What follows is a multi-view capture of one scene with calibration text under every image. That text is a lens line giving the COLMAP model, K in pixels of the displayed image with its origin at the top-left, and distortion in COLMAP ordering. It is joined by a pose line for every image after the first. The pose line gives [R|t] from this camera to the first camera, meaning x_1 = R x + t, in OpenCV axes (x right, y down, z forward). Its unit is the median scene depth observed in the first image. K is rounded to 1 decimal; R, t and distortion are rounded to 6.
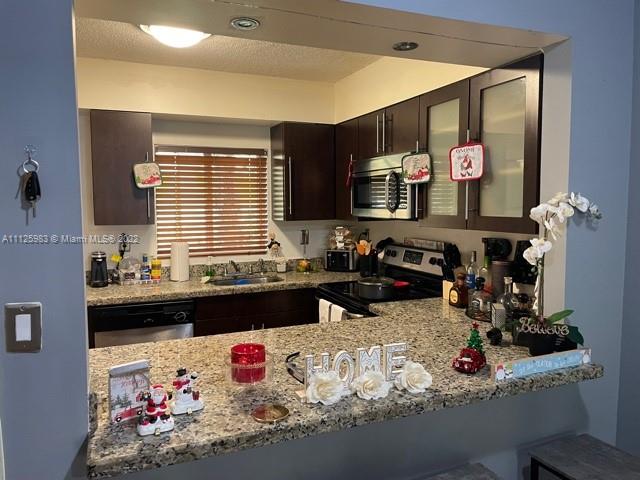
lens RADIAL K [[483.8, 0, 318.8], [0, 483.8, 237.6], [0, 0, 1]] dist [0.087557, -0.116429]
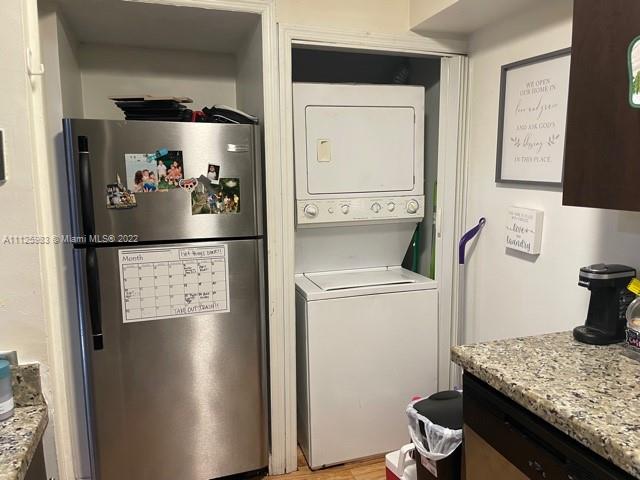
lens RADIAL K [[483.8, 0, 322.1], [0, 483.8, 240.8], [0, 0, 1]] dist [0.087557, -0.116429]
pose [[-0.075170, 0.141550, -0.987073, 0.011787], [-0.066437, 0.986963, 0.146594, -0.044102], [0.994955, 0.076598, -0.064786, 0.809892]]
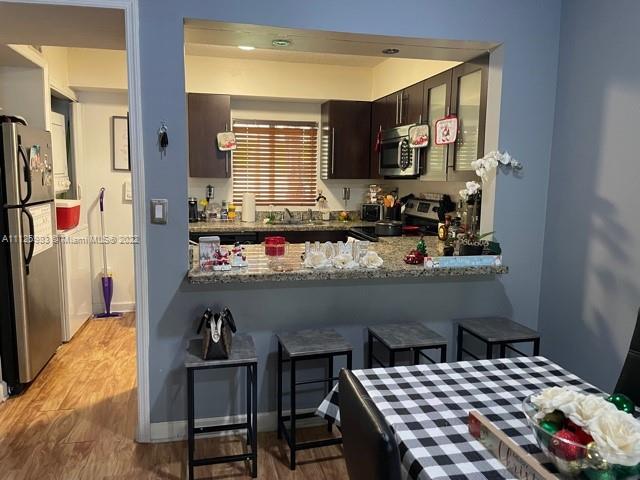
lens RADIAL K [[483.8, 0, 313.8], [0, 483.8, 233.1], [0, 0, 1]] dist [0.087557, -0.116429]
pose [[0.984909, 0.038757, -0.168678, 0.130850], [-0.031485, 0.998465, 0.045576, 0.059588], [0.170185, -0.039577, 0.984617, -0.311681]]
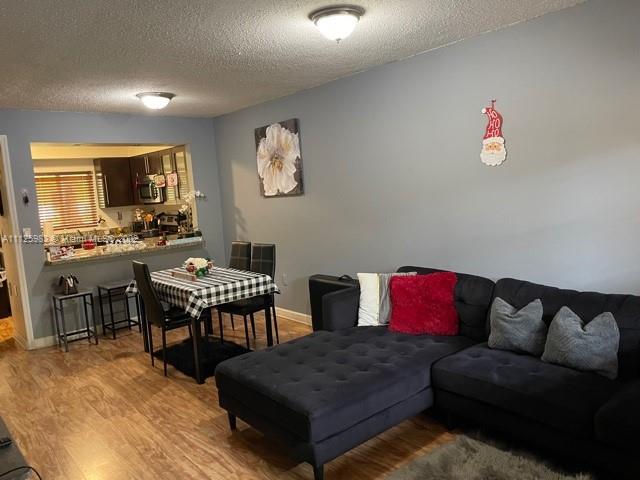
lens RADIAL K [[483.8, 0, 324.5], [0, 483.8, 235.5], [0, 0, 1]] dist [0.087557, -0.116429]
pose [[0.950442, -0.090211, 0.297528, 0.198694], [0.083493, 0.995885, 0.035238, 0.095376], [-0.299482, -0.008650, 0.954063, -1.352918]]
